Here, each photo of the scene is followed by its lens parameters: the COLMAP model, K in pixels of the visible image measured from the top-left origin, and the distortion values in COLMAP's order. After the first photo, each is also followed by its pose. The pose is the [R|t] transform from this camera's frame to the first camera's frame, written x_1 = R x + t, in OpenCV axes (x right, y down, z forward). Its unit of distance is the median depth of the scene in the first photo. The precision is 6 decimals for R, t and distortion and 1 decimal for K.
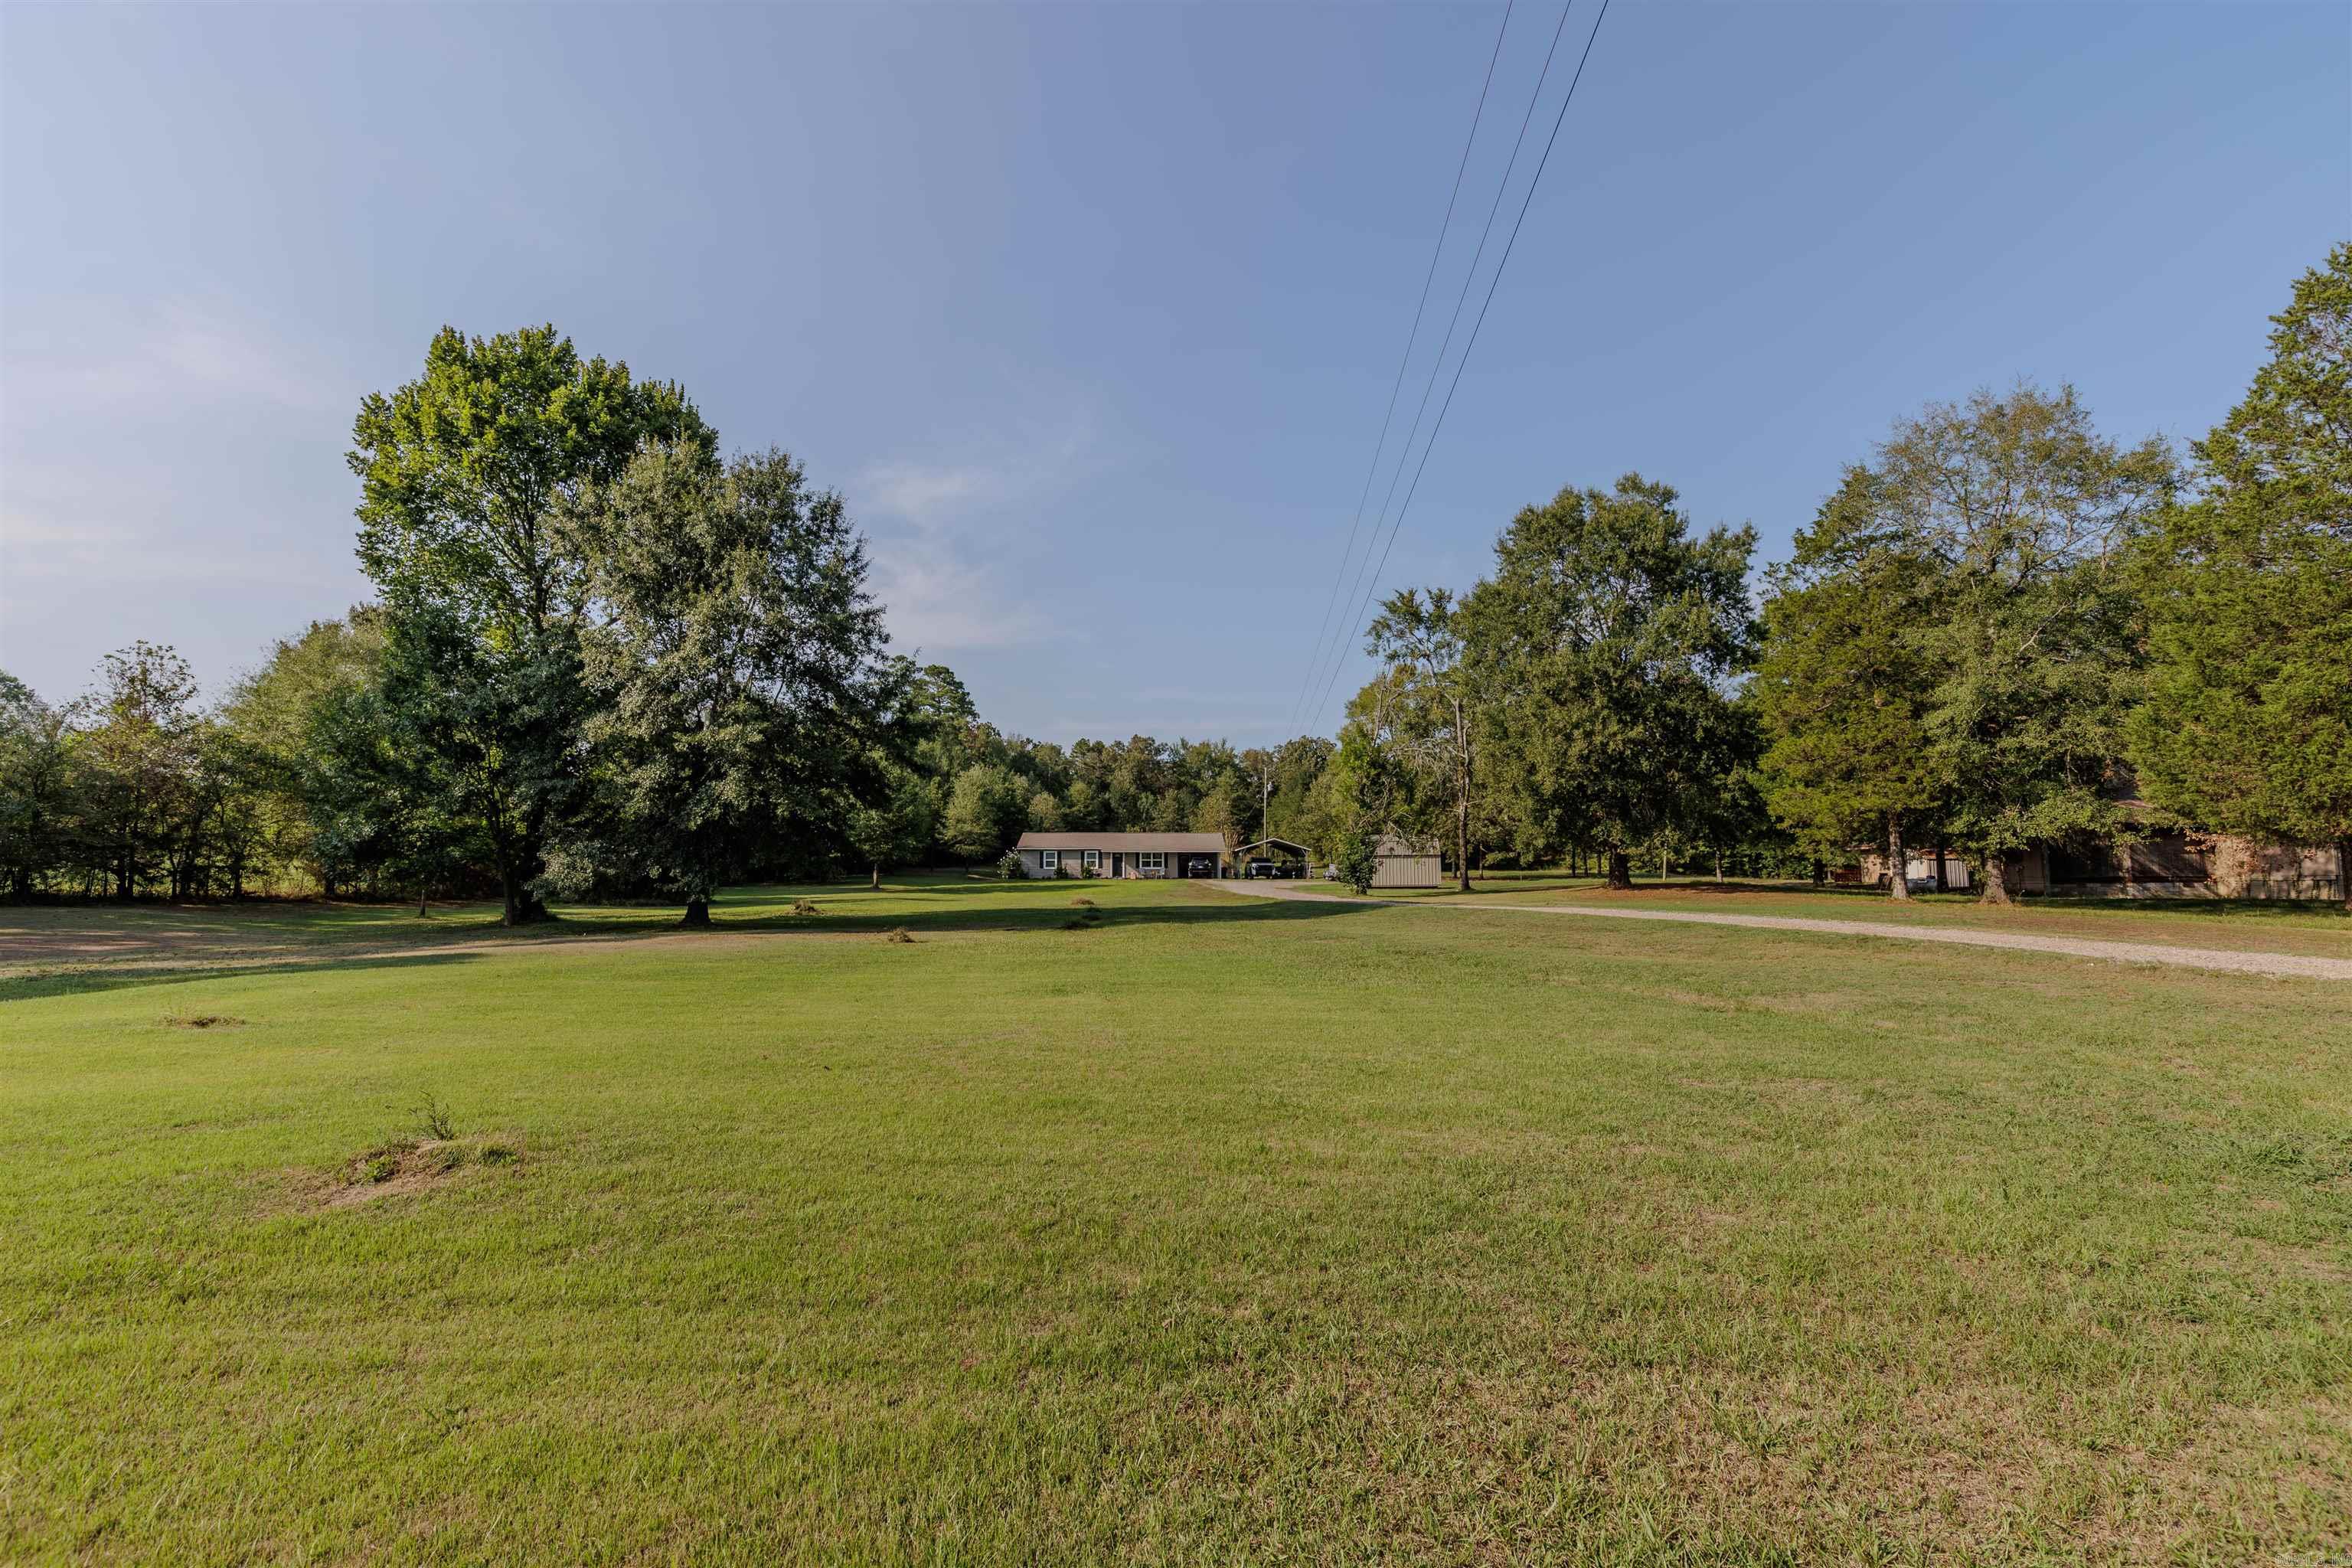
lens RADIAL K [[1071.9, 0, 1171.7], [0, 1071.9, 788.7], [0, 0, 1]] dist [0.008162, 0.000223]
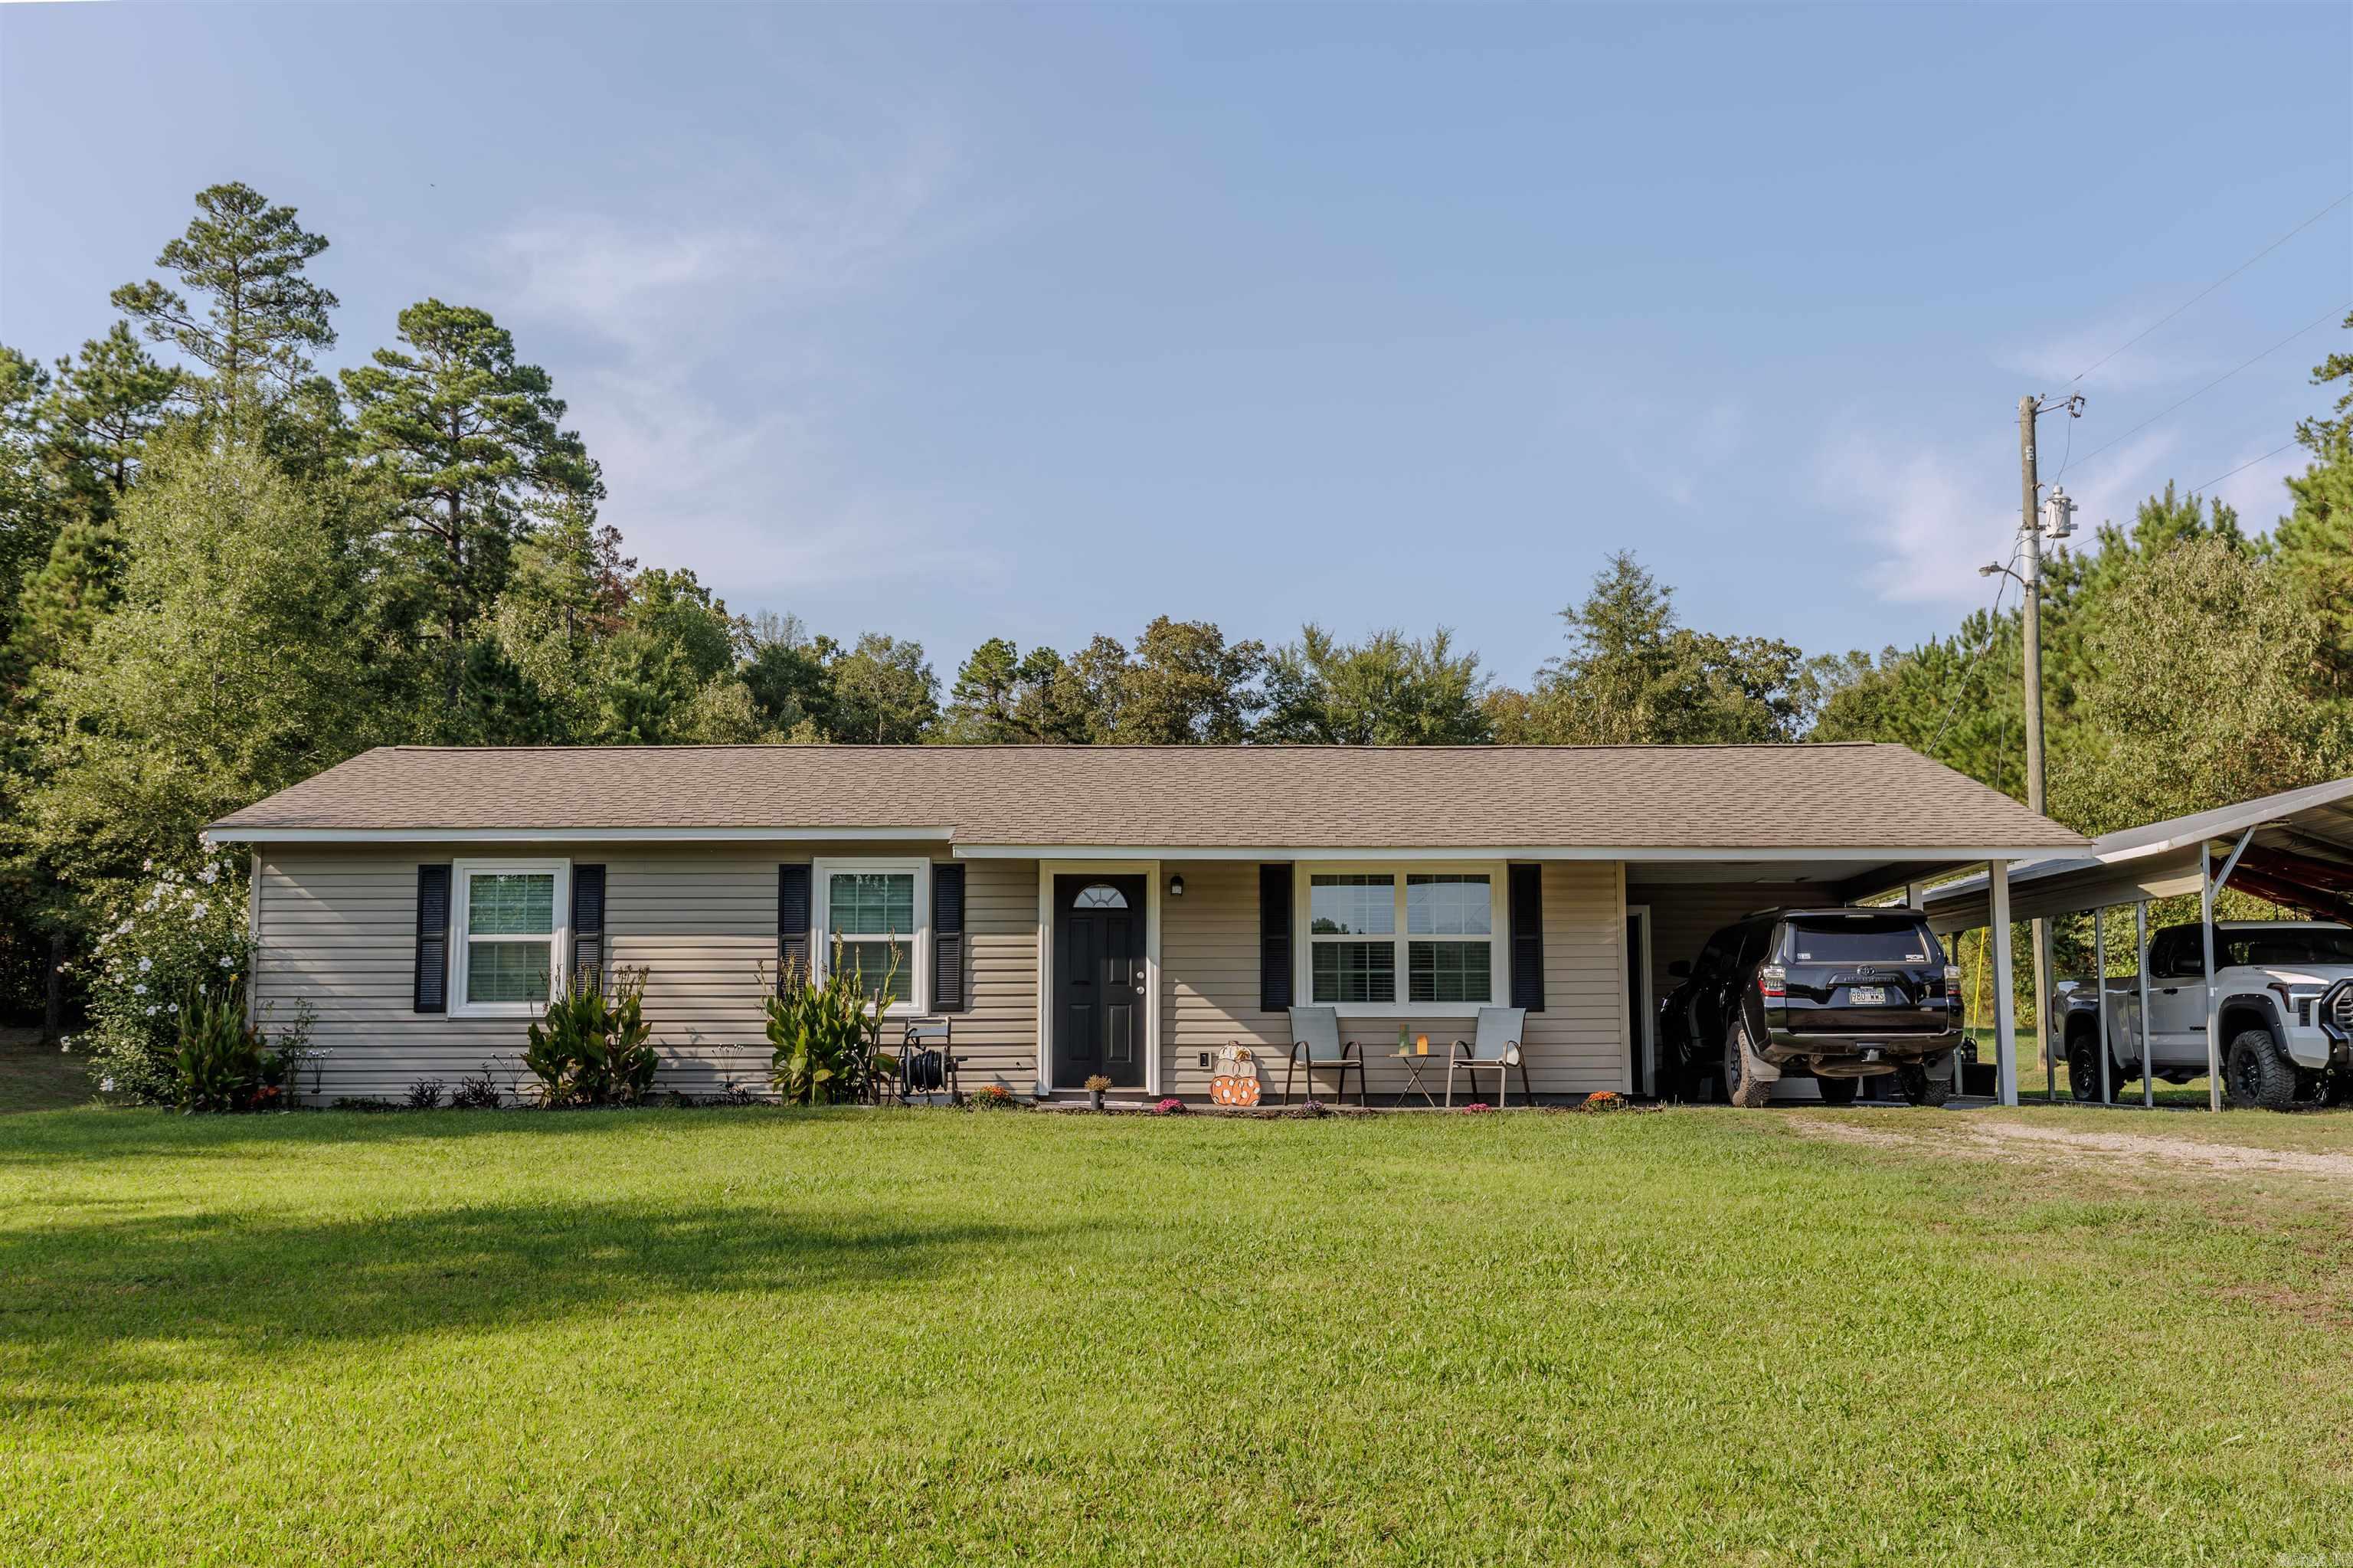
lens RADIAL K [[2264.2, 0, 1192.8], [0, 2264.2, 805.2], [0, 0, 1]] dist [0.002007, 0.000000]
pose [[0.999925, -0.004755, -0.011280, -0.038107], [0.004353, 0.999363, -0.035428, 0.061223], [0.011441, 0.035377, 0.999309, 0.761122]]
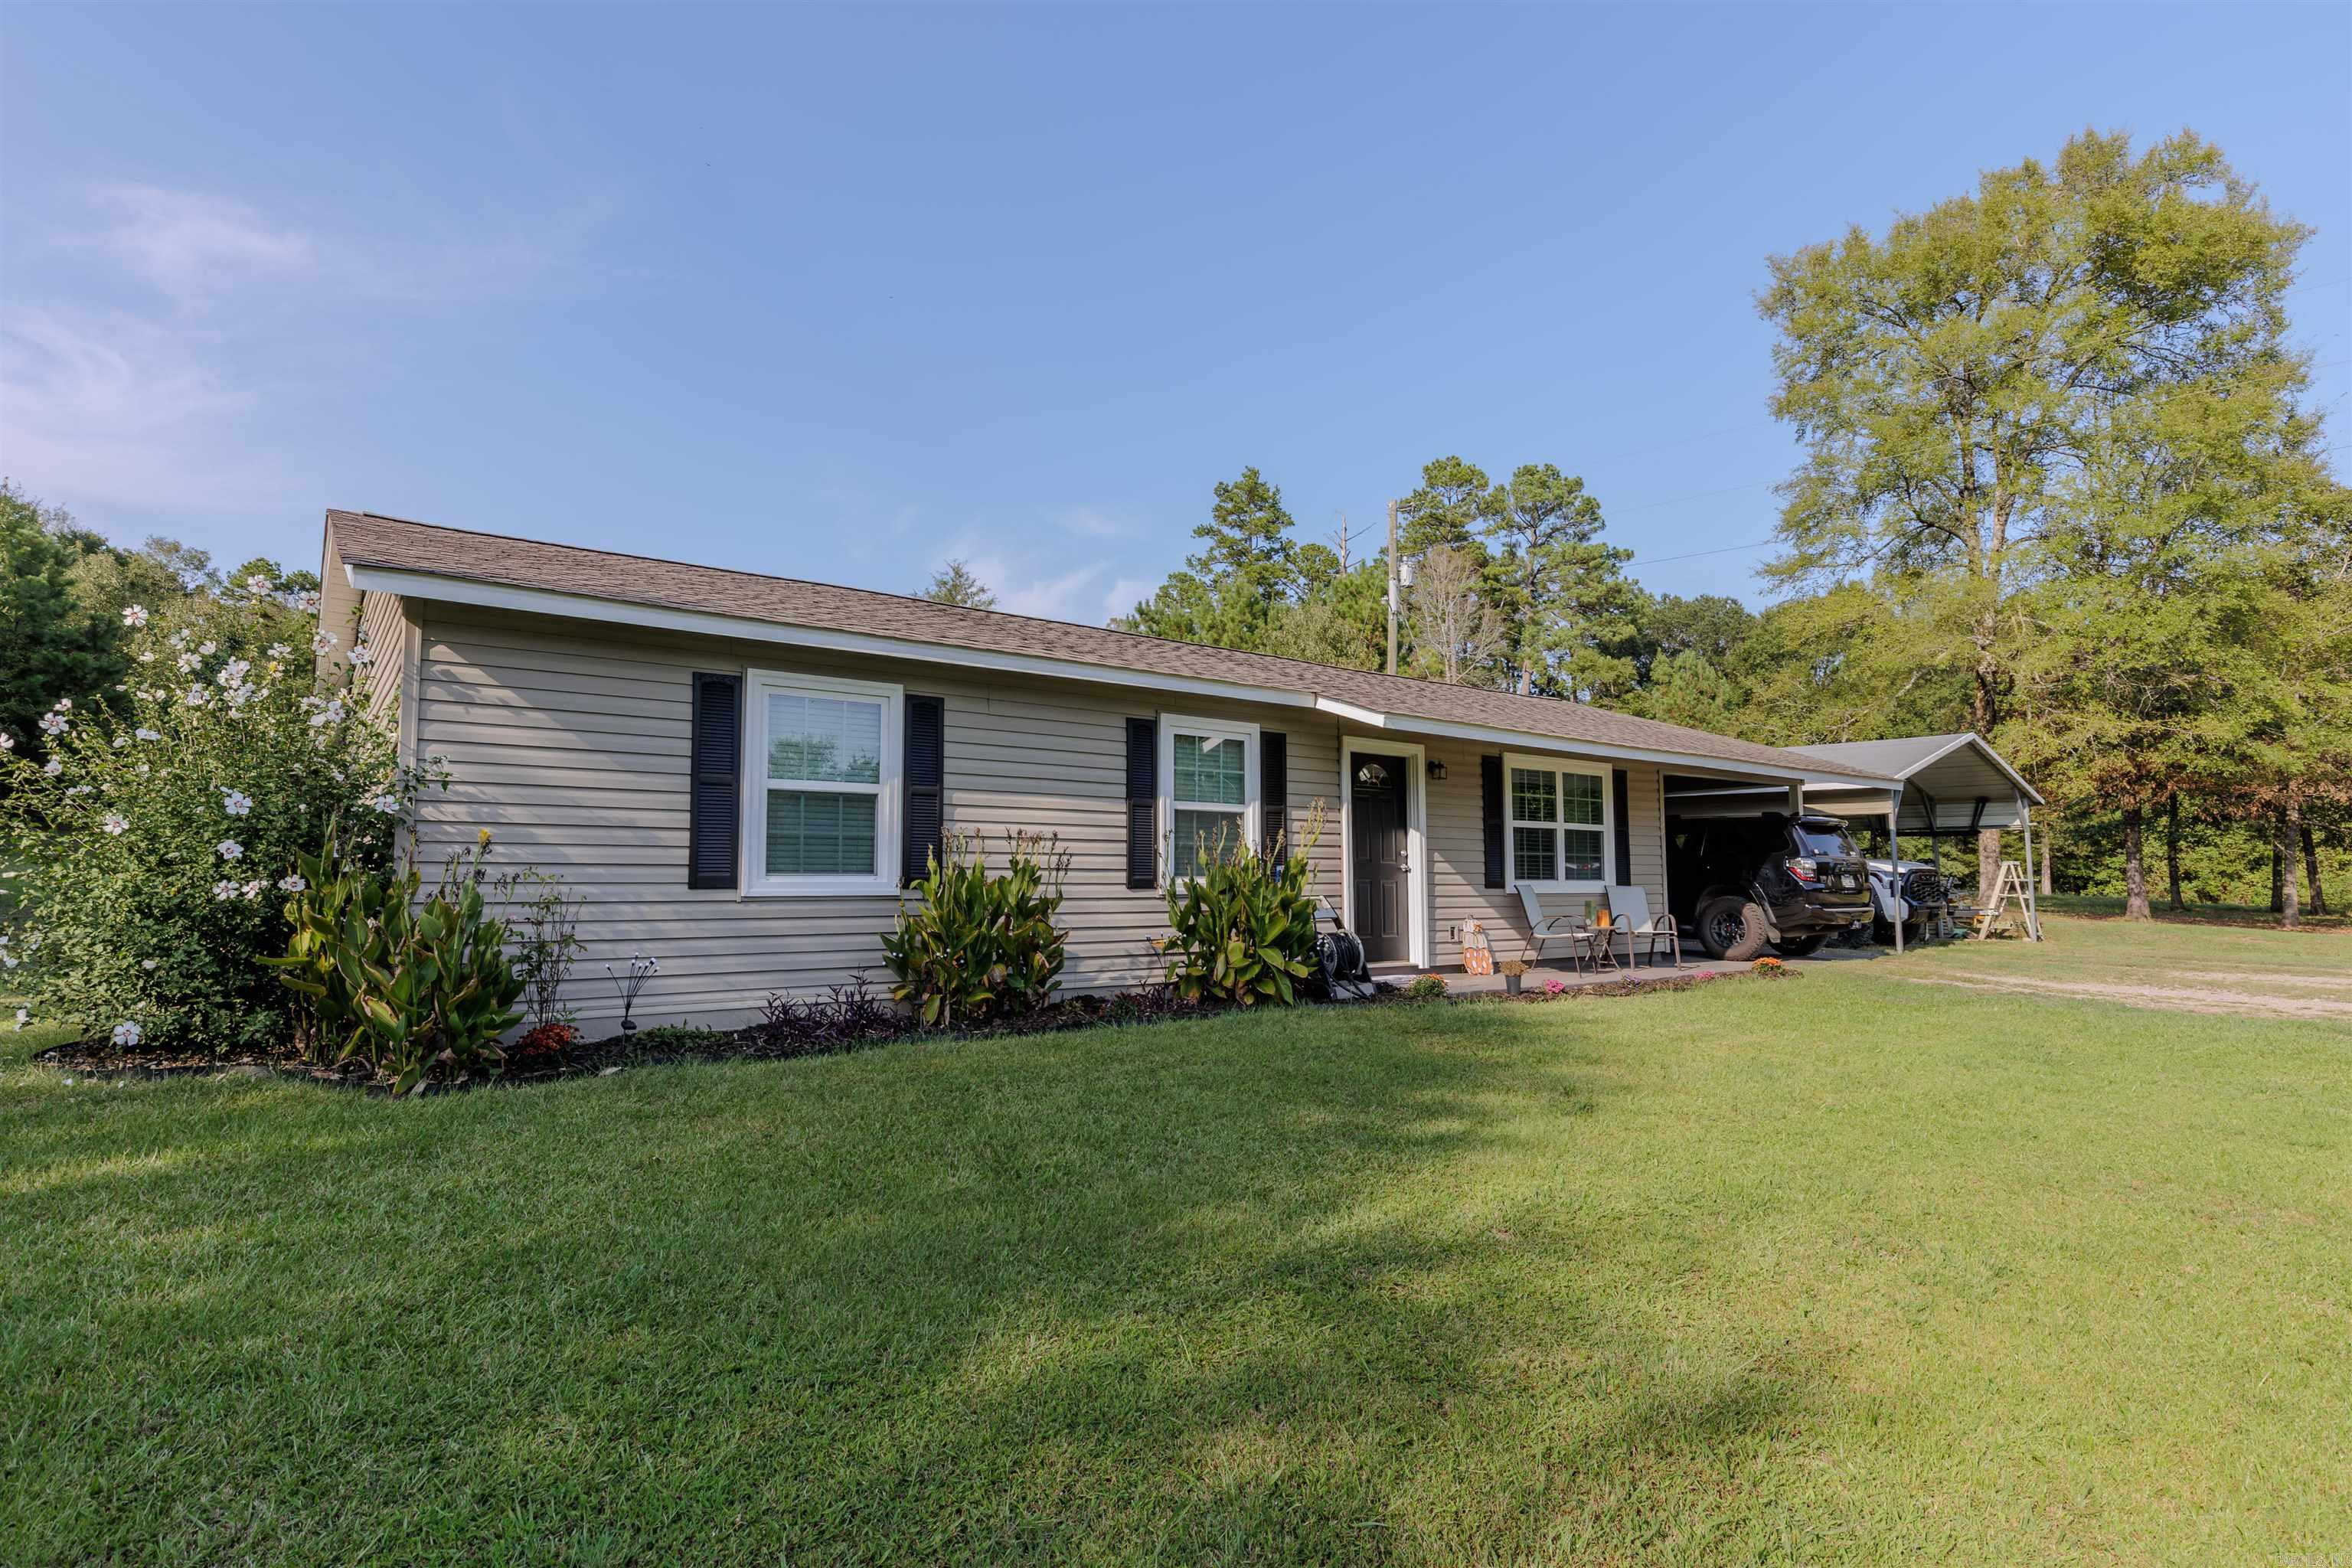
lens RADIAL K [[1184.9, 0, 1174.7], [0, 1184.9, 789.0], [0, 0, 1]] dist [-0.001190, 0.001758]
pose [[0.805180, 0.046942, 0.591170, -0.147668], [-0.053698, 0.998538, -0.006152, 0.065885], [-0.590595, -0.026791, 0.806523, 0.913983]]
